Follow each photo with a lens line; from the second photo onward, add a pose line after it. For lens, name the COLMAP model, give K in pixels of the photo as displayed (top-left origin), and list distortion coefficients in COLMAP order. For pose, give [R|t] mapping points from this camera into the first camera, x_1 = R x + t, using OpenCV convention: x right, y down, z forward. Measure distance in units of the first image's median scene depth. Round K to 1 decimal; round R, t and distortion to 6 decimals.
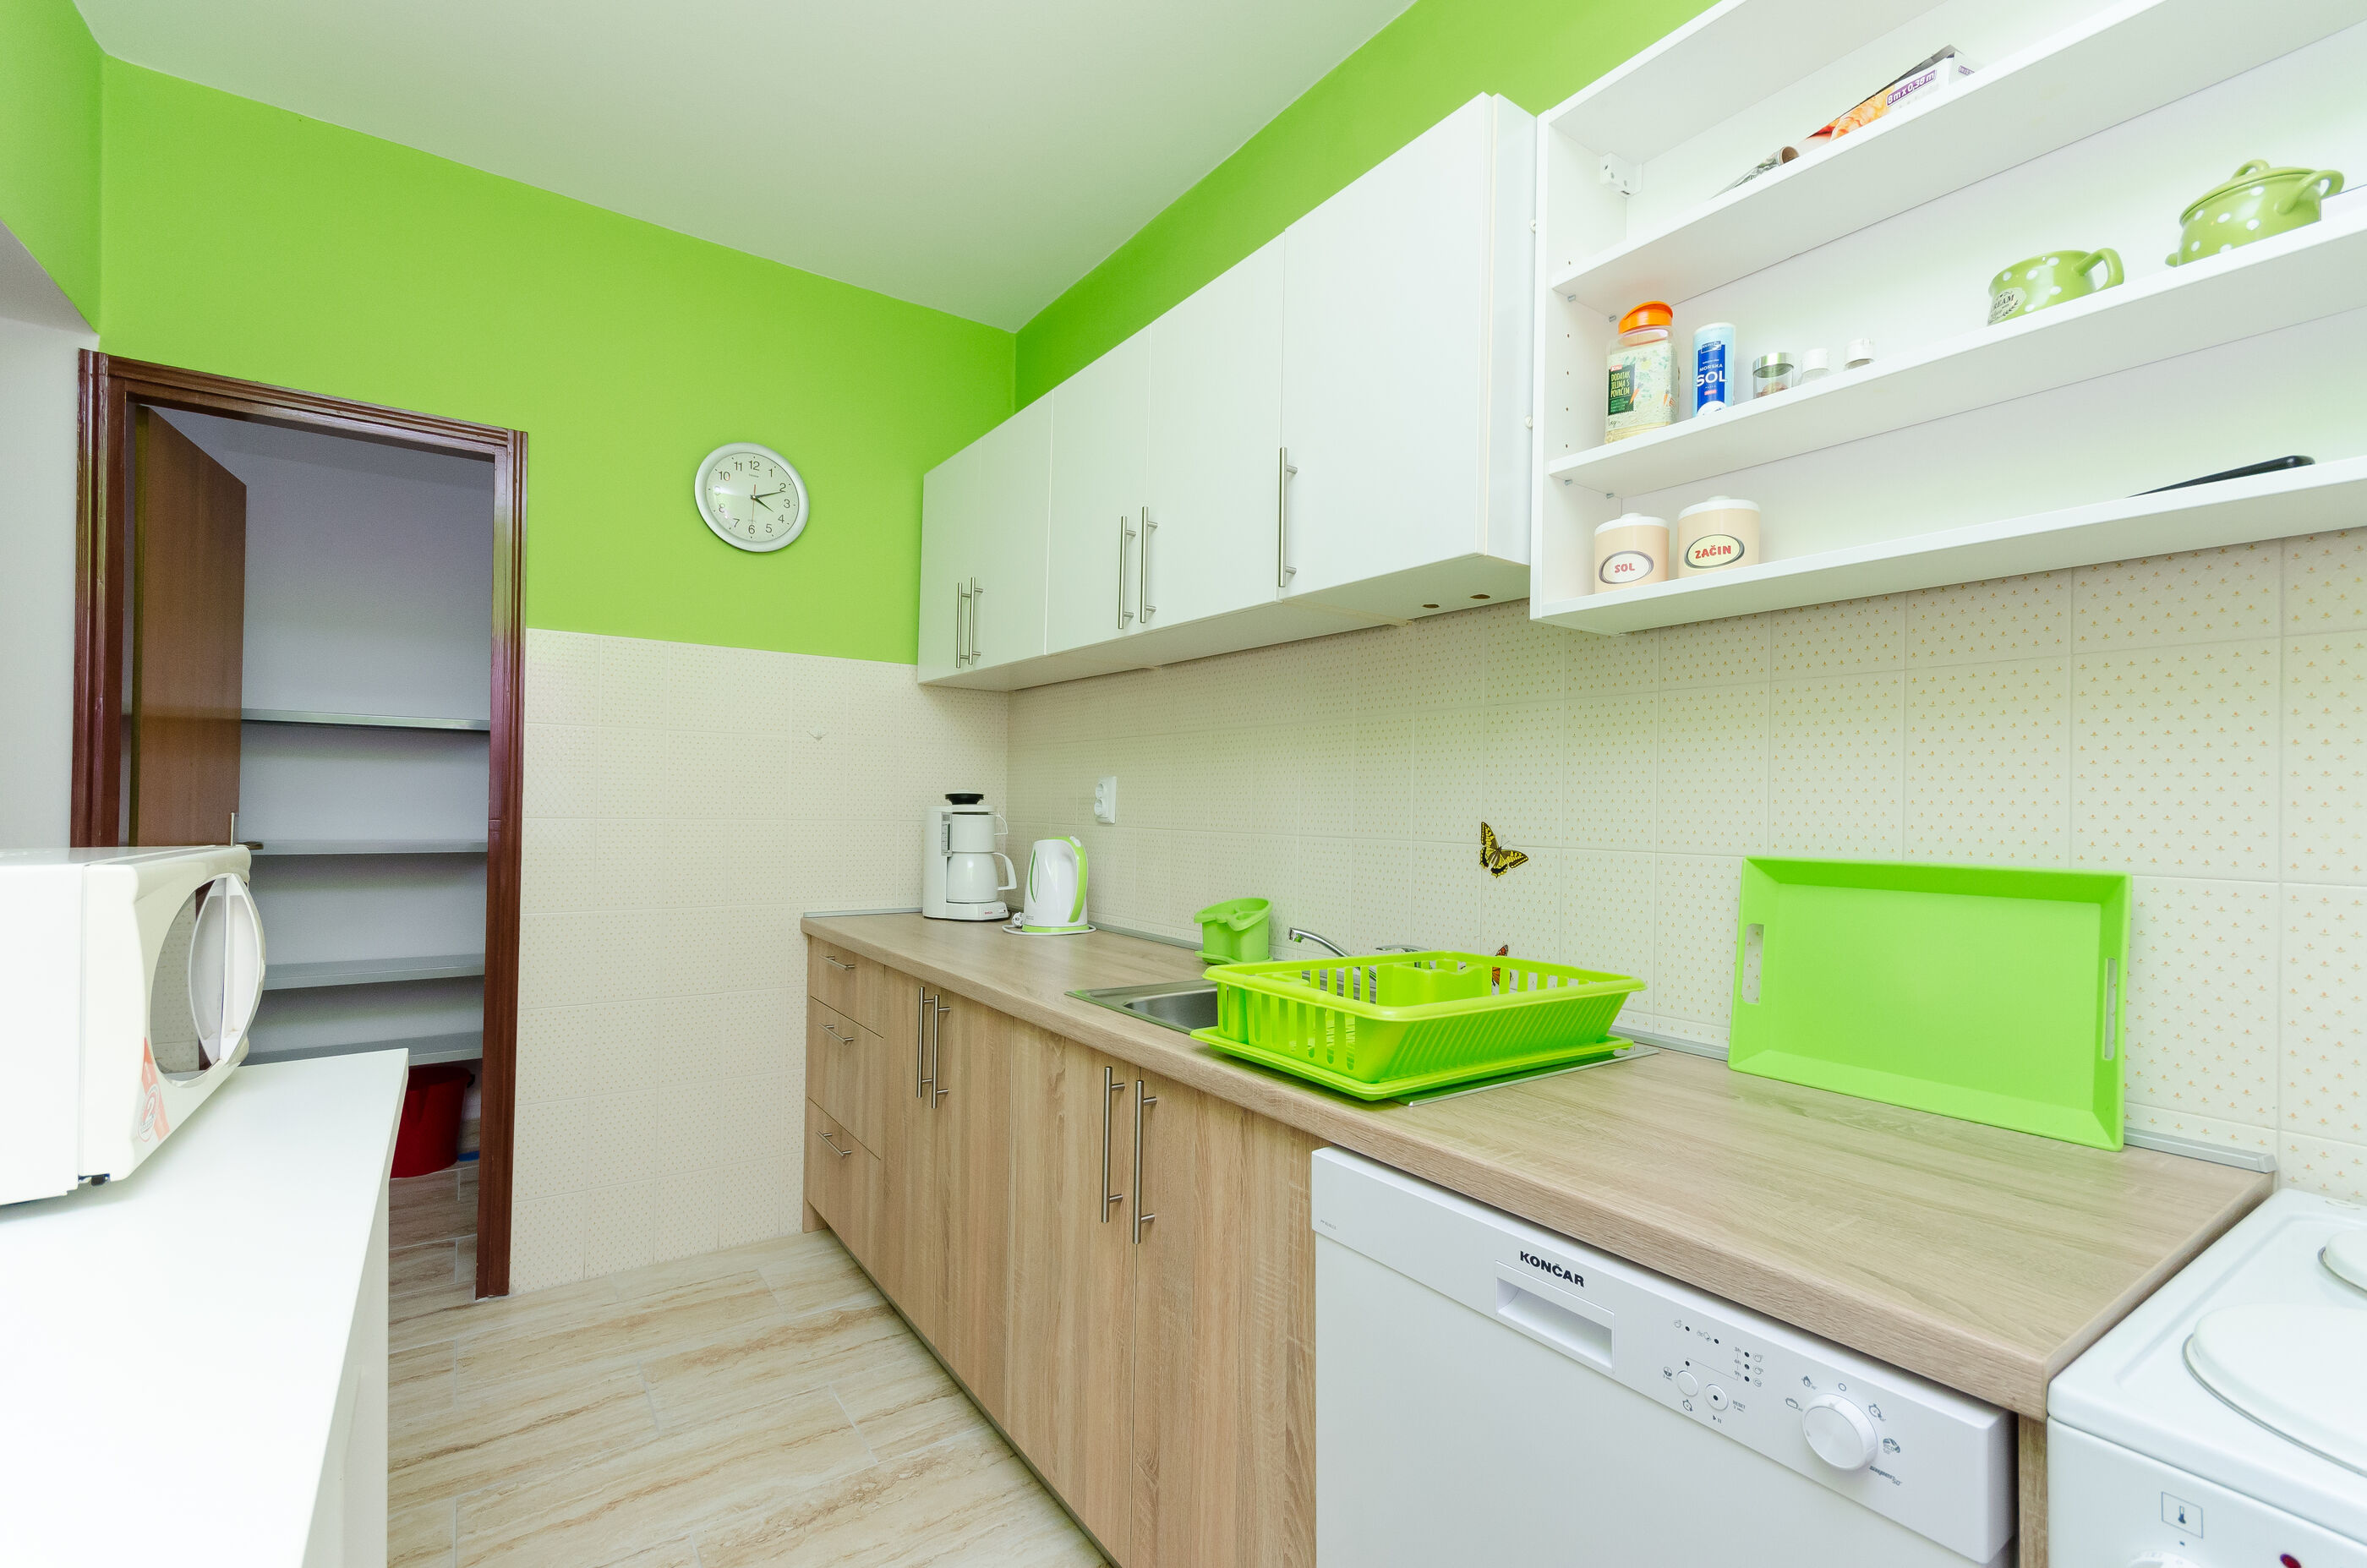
lens RADIAL K [[1037.4, 0, 1184.7], [0, 1037.4, 791.0], [0, 0, 1]] dist [0.001338, 0.002847]
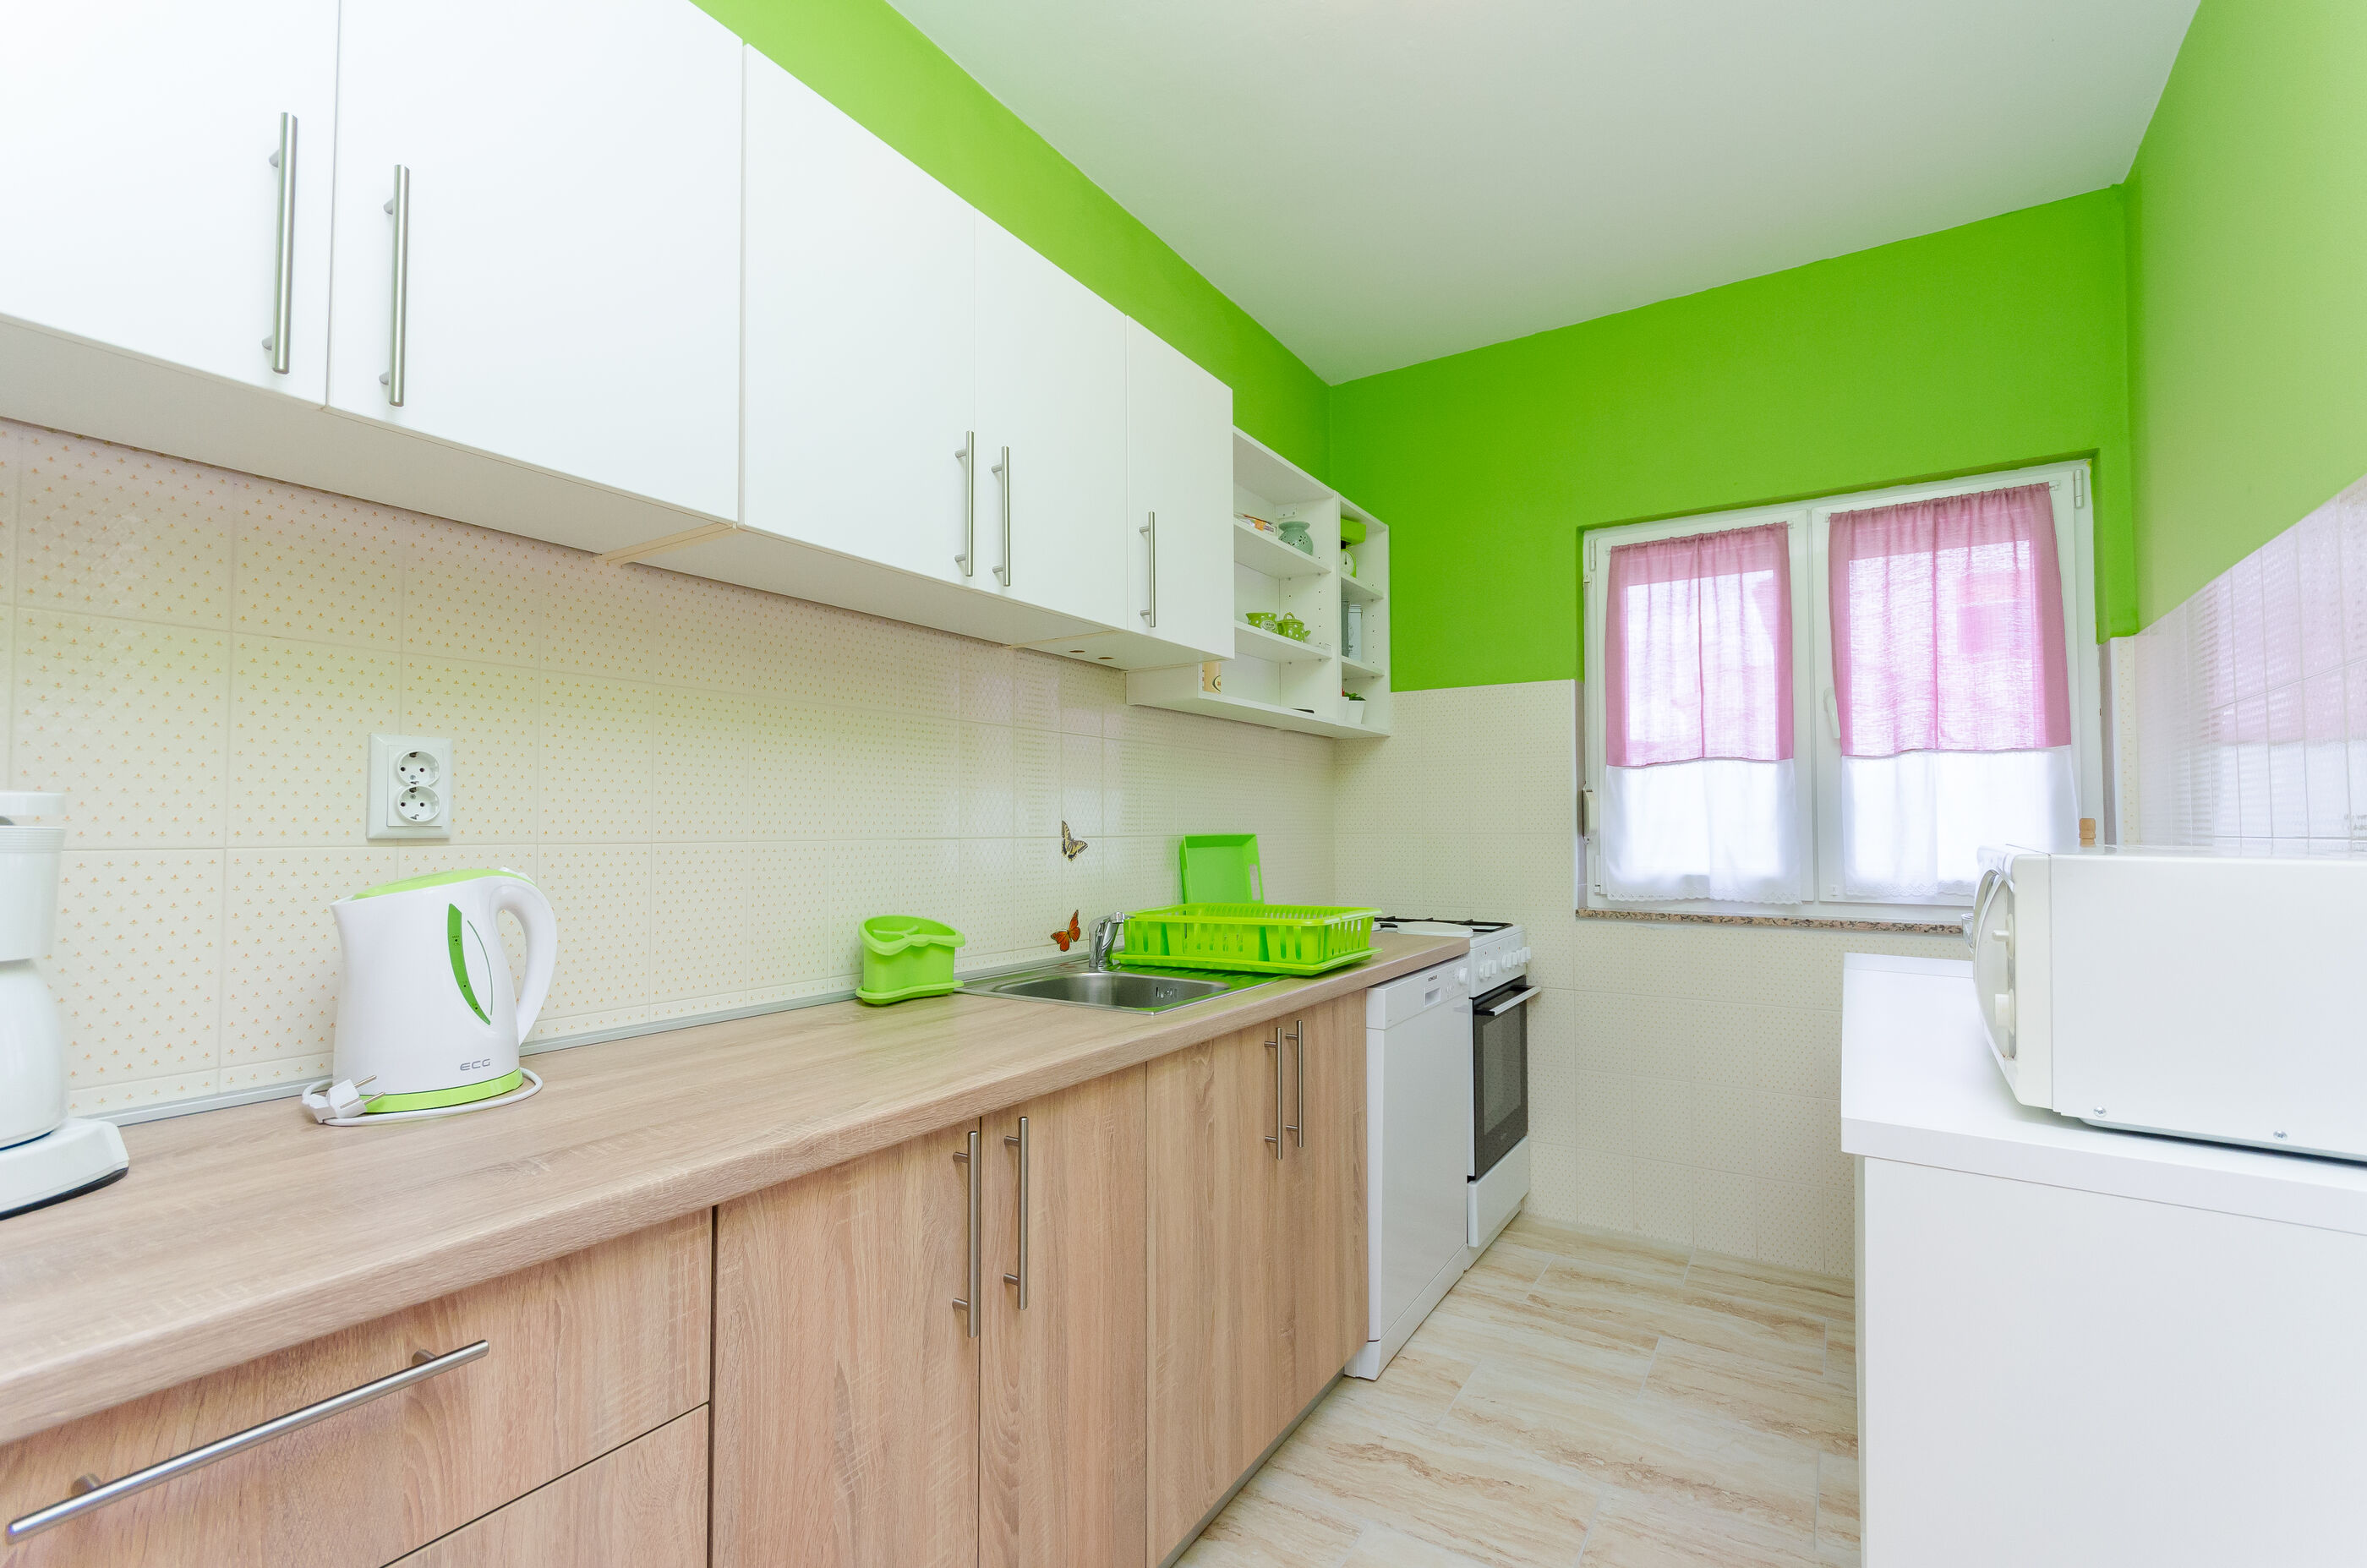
lens RADIAL K [[1037.4, 0, 1173.7], [0, 1037.4, 796.1], [0, 0, 1]] dist [0.001338, 0.002847]
pose [[-0.377175, 0.016632, 0.925992, -0.778886], [-0.015181, 0.999593, -0.024138, 0.022328], [-0.926017, -0.023161, -0.376770, 1.077277]]
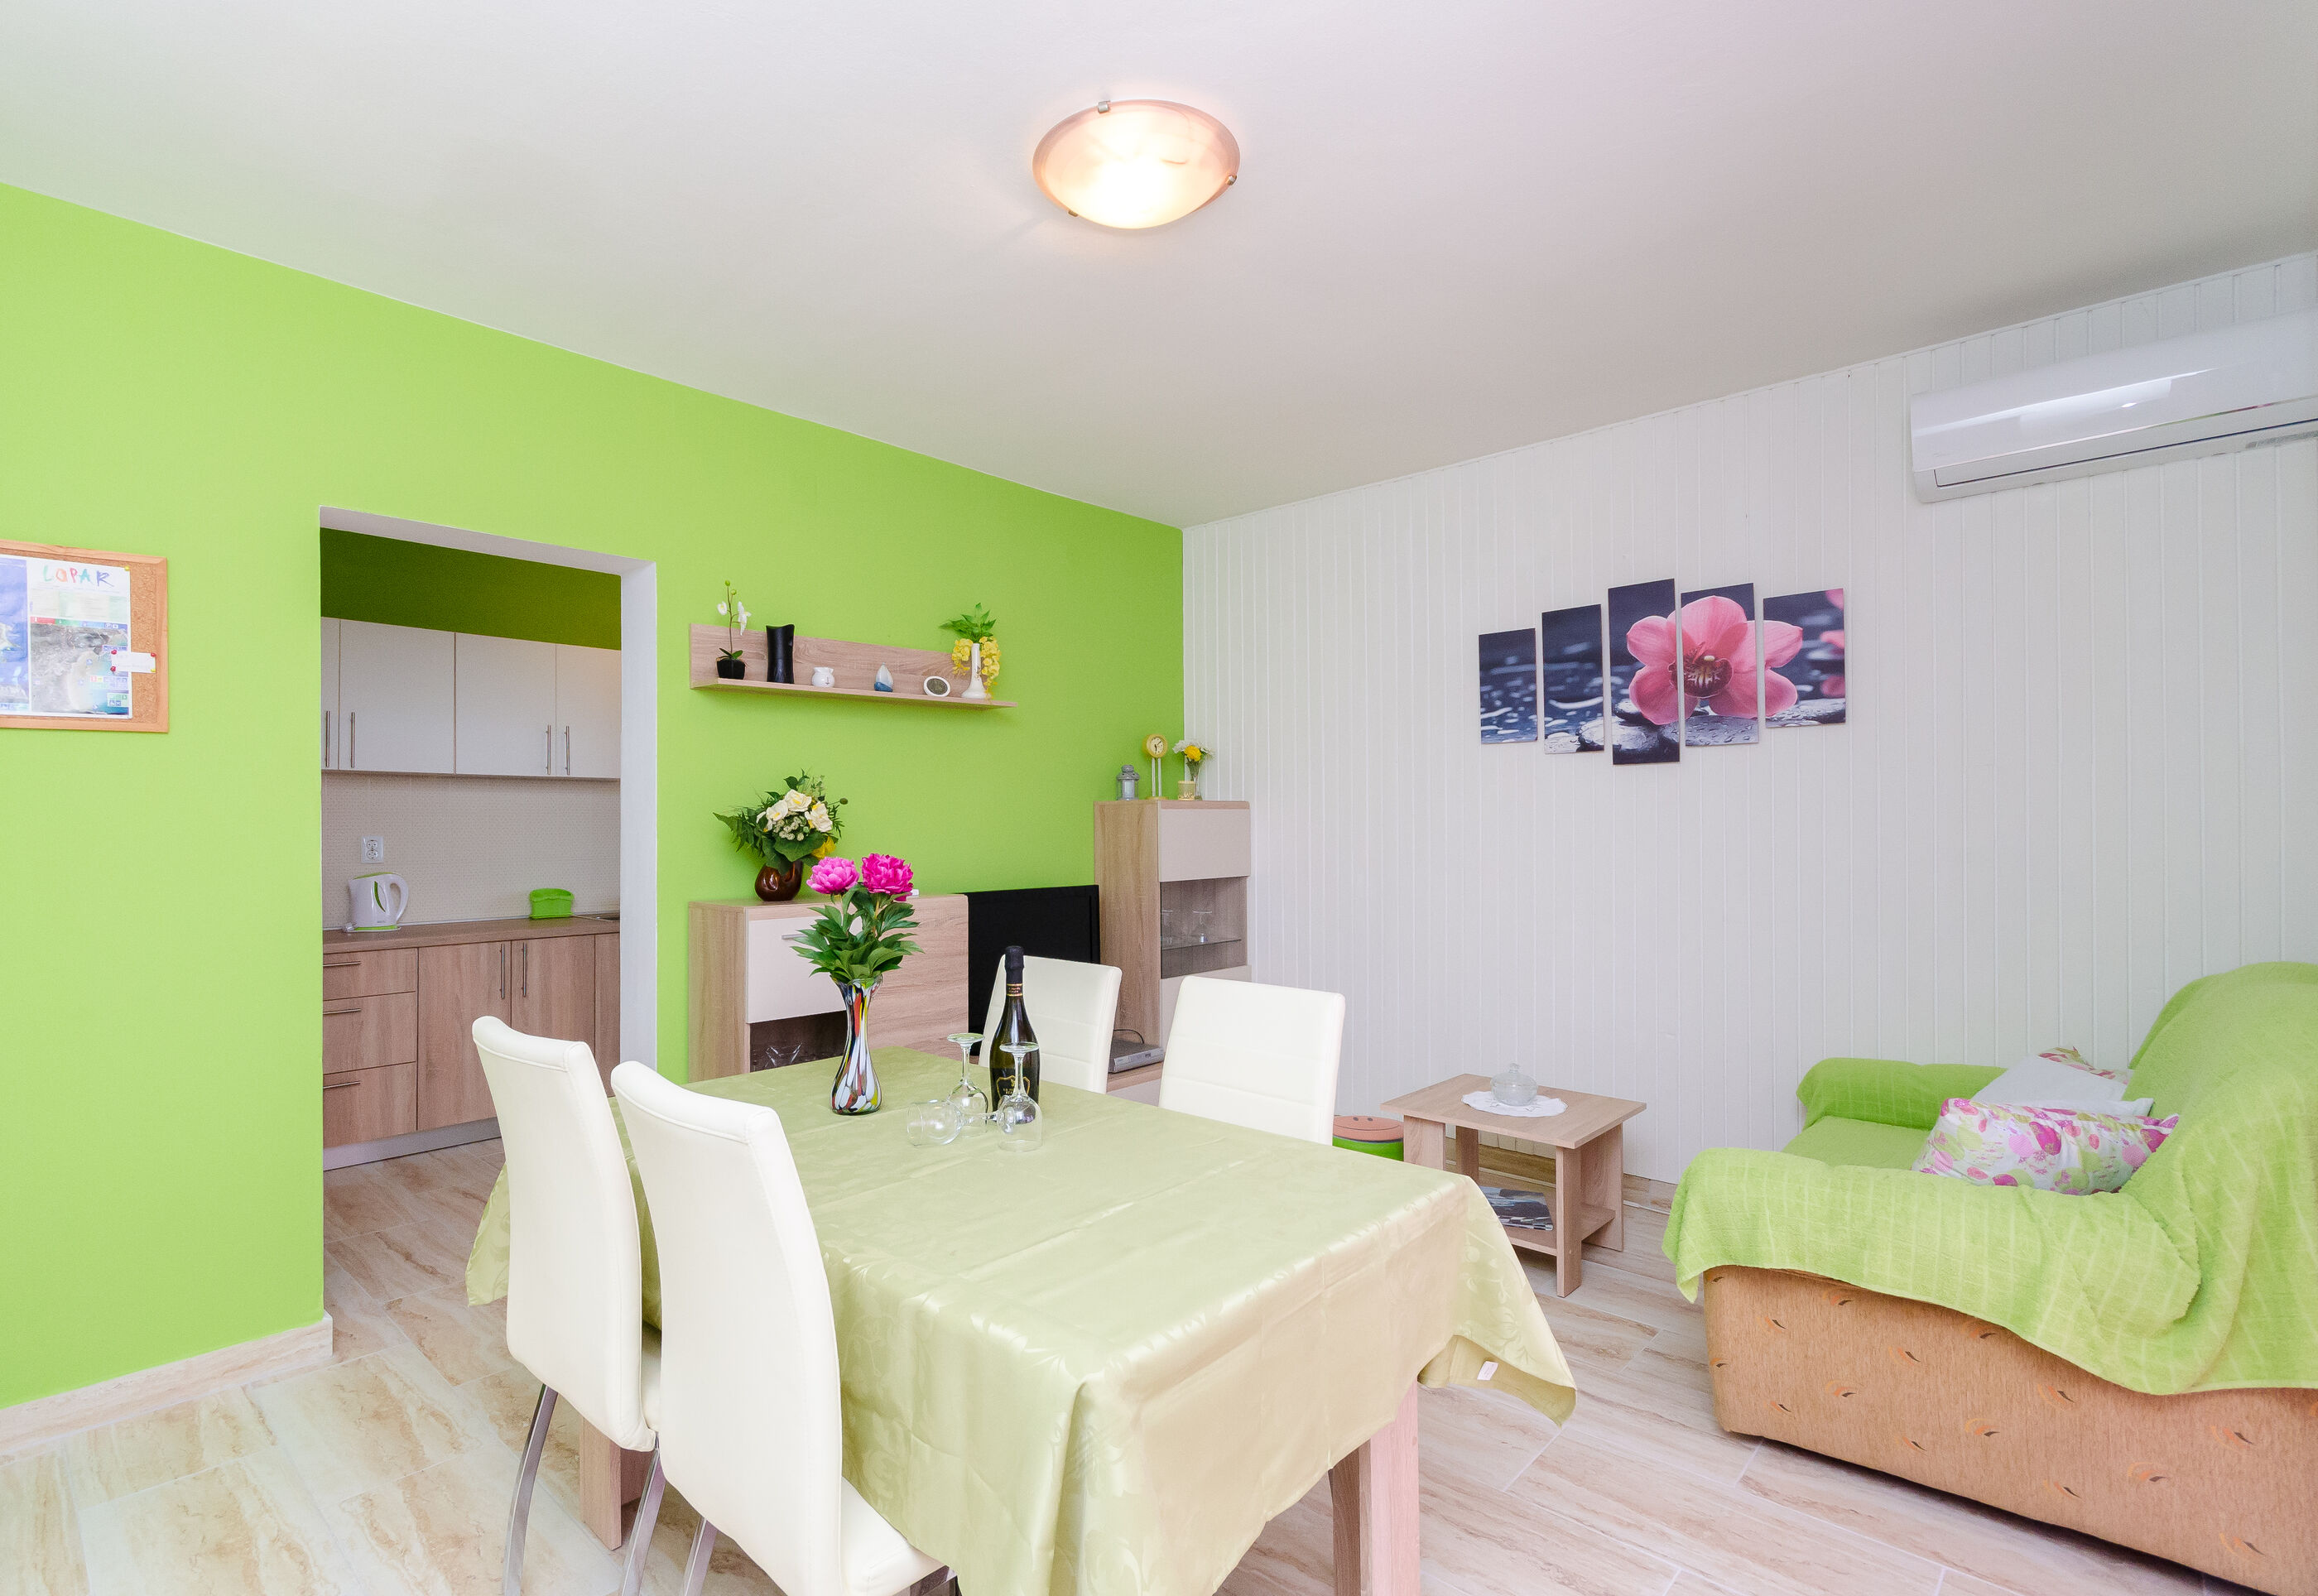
lens RADIAL K [[1086.1, 0, 1114.5], [0, 1086.1, 800.9], [0, 0, 1]] dist [0.002471, 0.000504]
pose [[-0.220373, 0.011814, 0.975344, -2.508485], [-0.002155, 0.999918, -0.012598, -0.062433], [-0.975413, -0.004879, -0.220330, 0.295412]]
